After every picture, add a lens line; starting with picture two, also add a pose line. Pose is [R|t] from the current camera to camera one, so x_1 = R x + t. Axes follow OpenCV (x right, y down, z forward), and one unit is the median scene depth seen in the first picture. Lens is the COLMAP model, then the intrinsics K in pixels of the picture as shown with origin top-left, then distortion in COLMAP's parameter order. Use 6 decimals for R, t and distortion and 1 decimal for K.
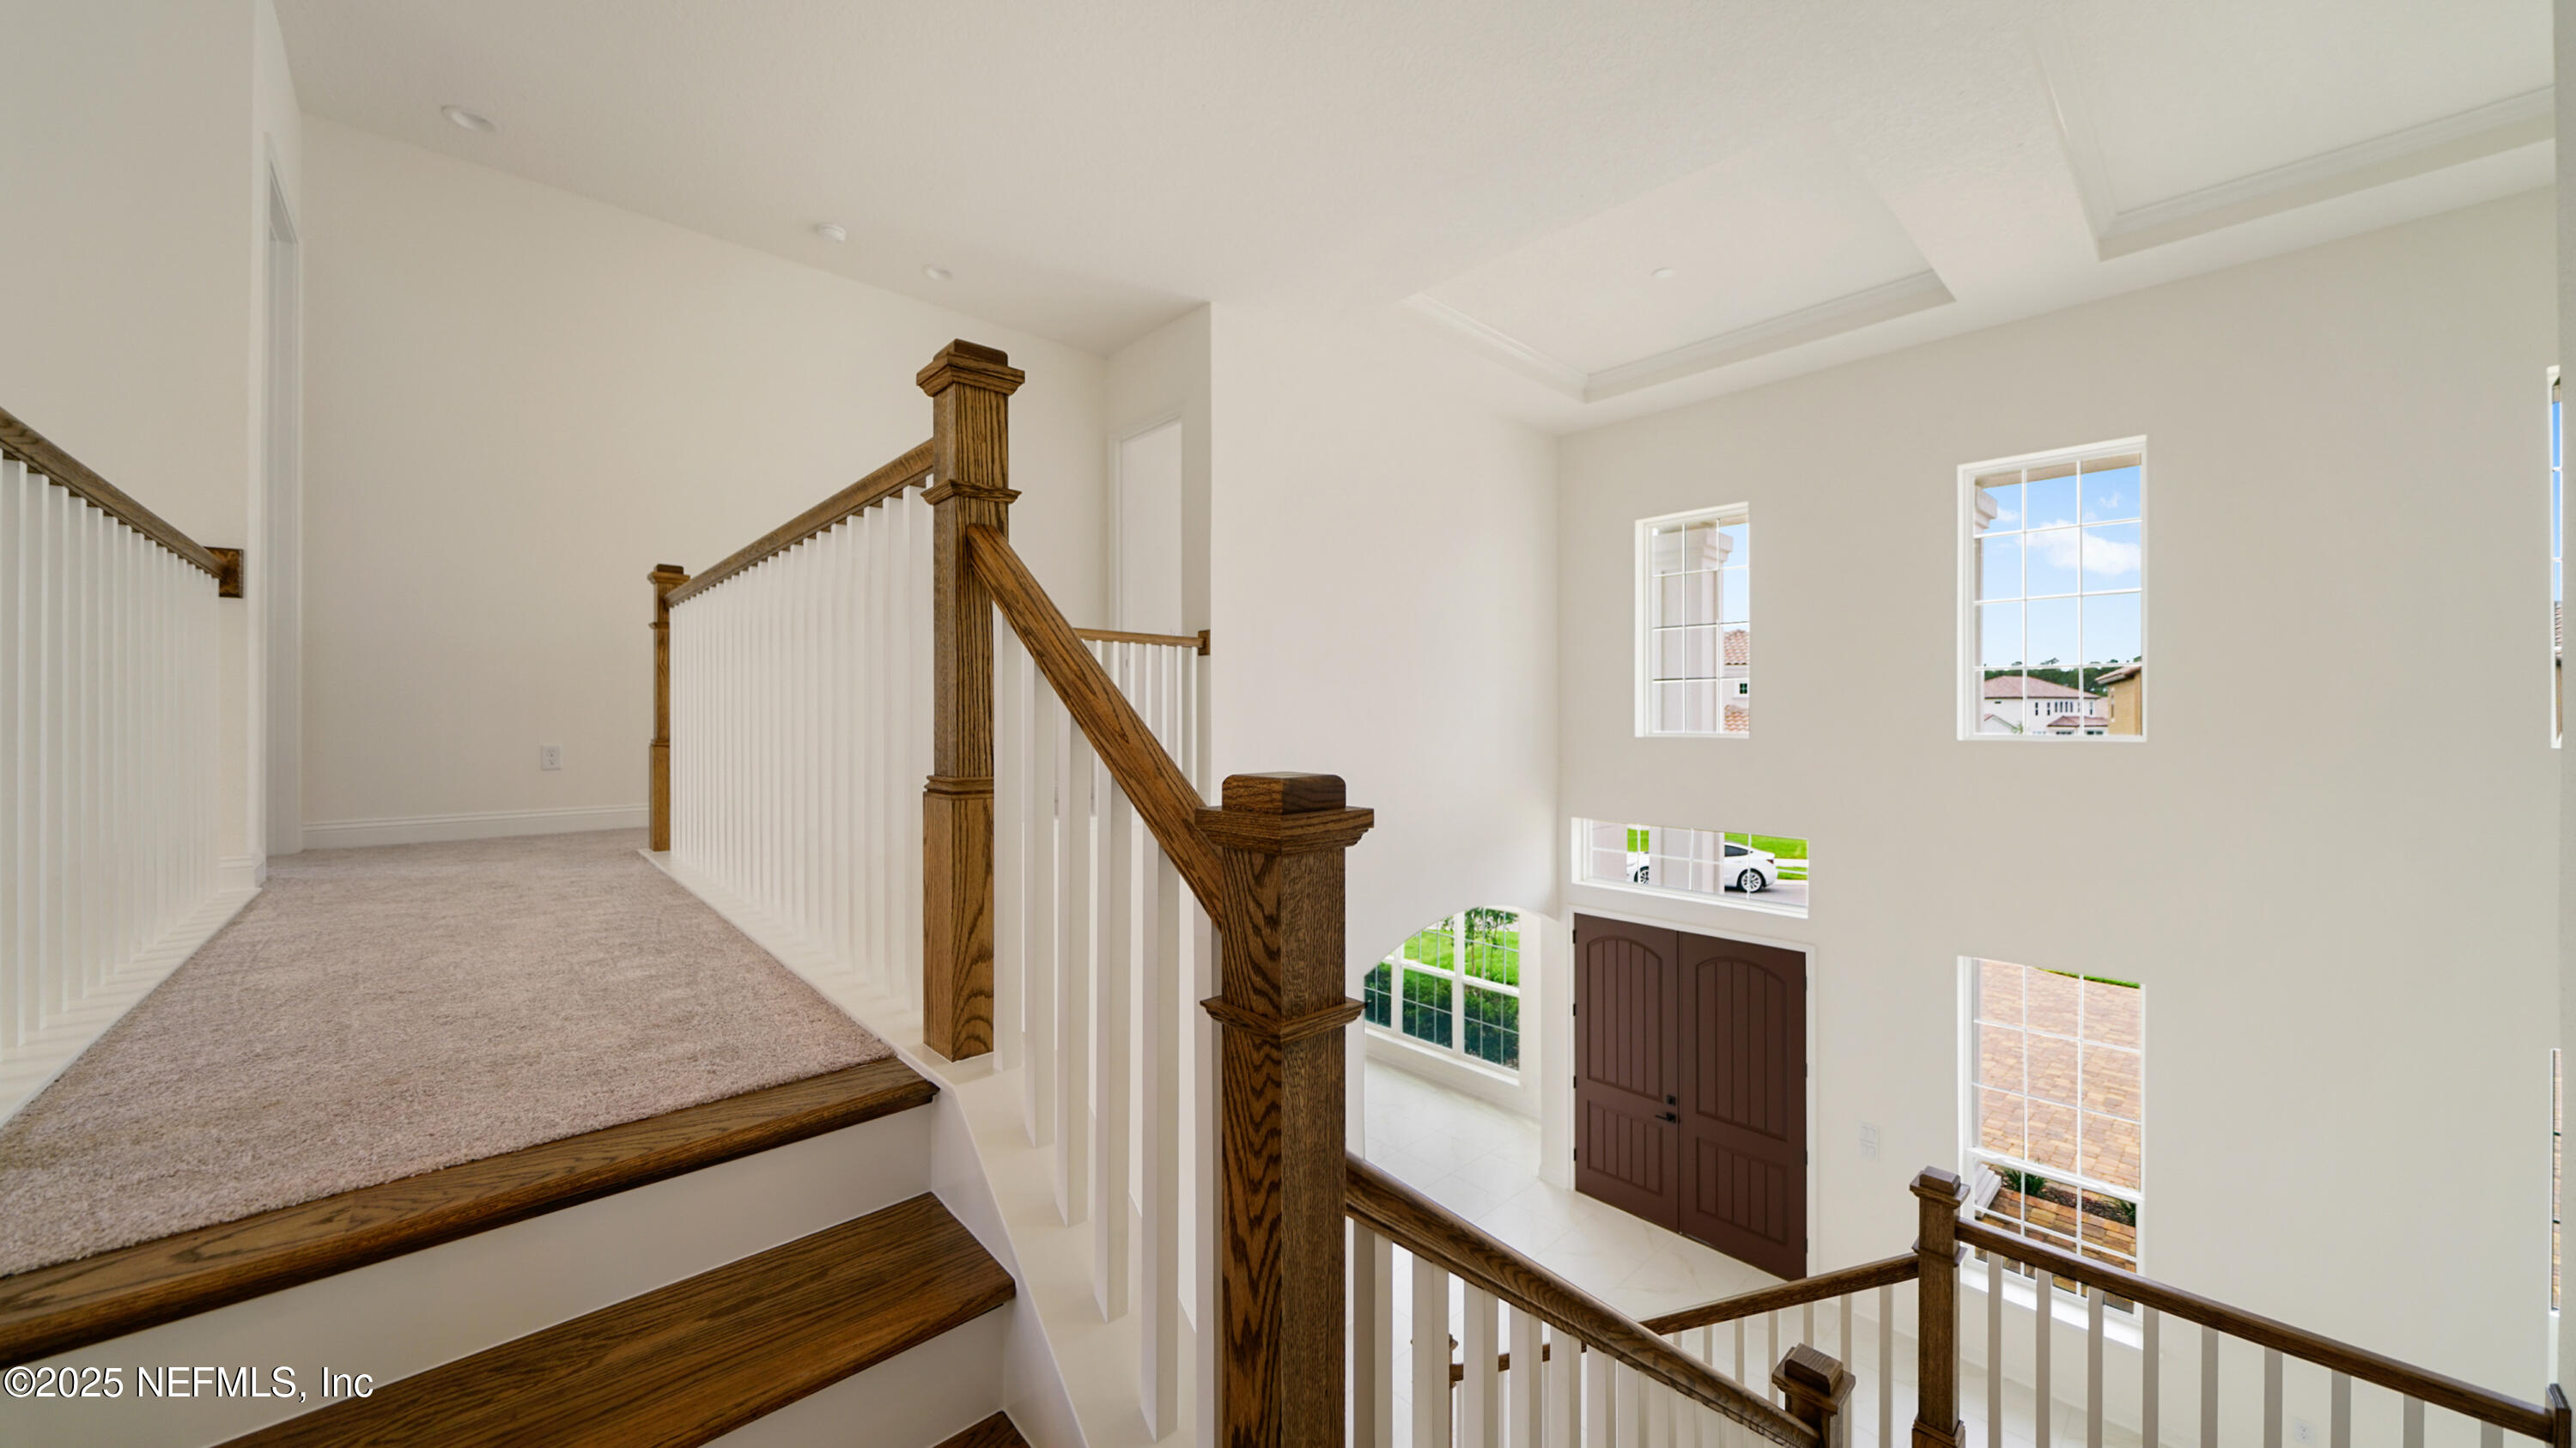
lens RADIAL K [[892.4, 0, 1292.2], [0, 892.4, 723.6], [0, 0, 1]] dist [-0.001507, -0.000331]
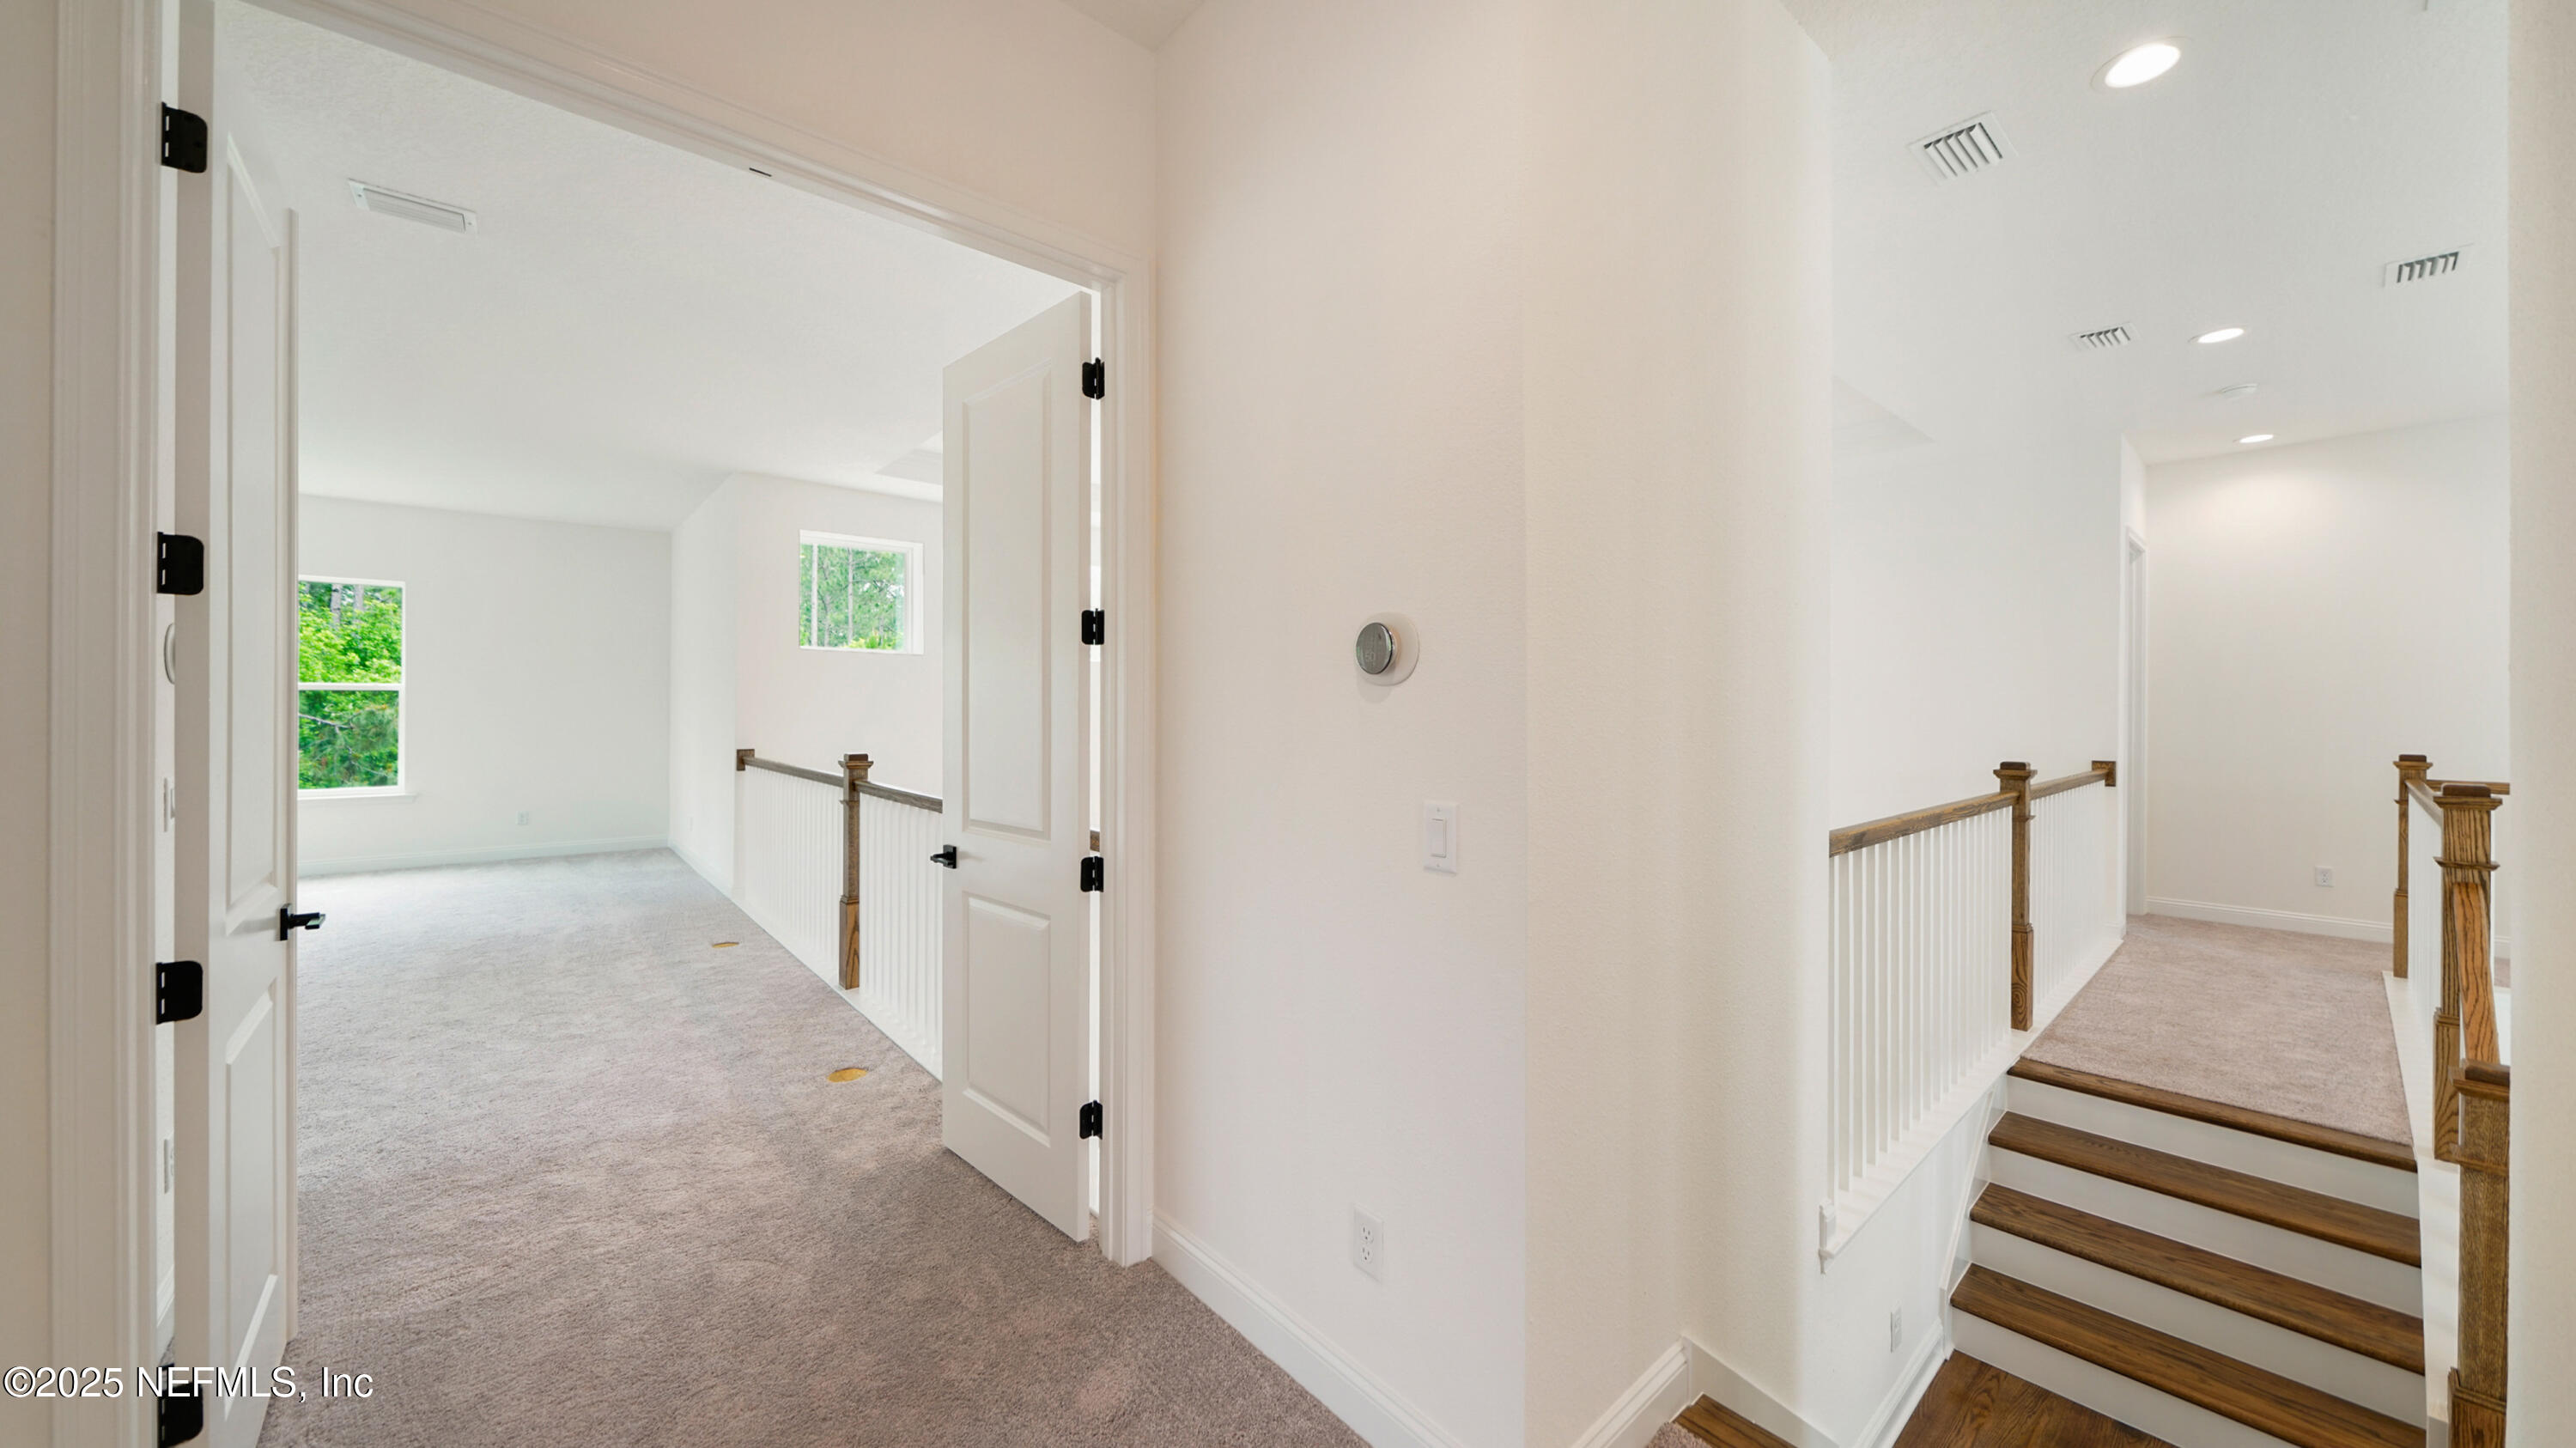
lens RADIAL K [[892.4, 0, 1291.1], [0, 892.4, 721.9], [0, 0, 1]] dist [-0.001507, -0.000331]
pose [[-0.043640, 0.003802, -0.999040, 1.454837], [-0.009265, 0.999948, 0.004210, -0.489117], [0.999004, 0.009440, -0.043602, -1.241005]]
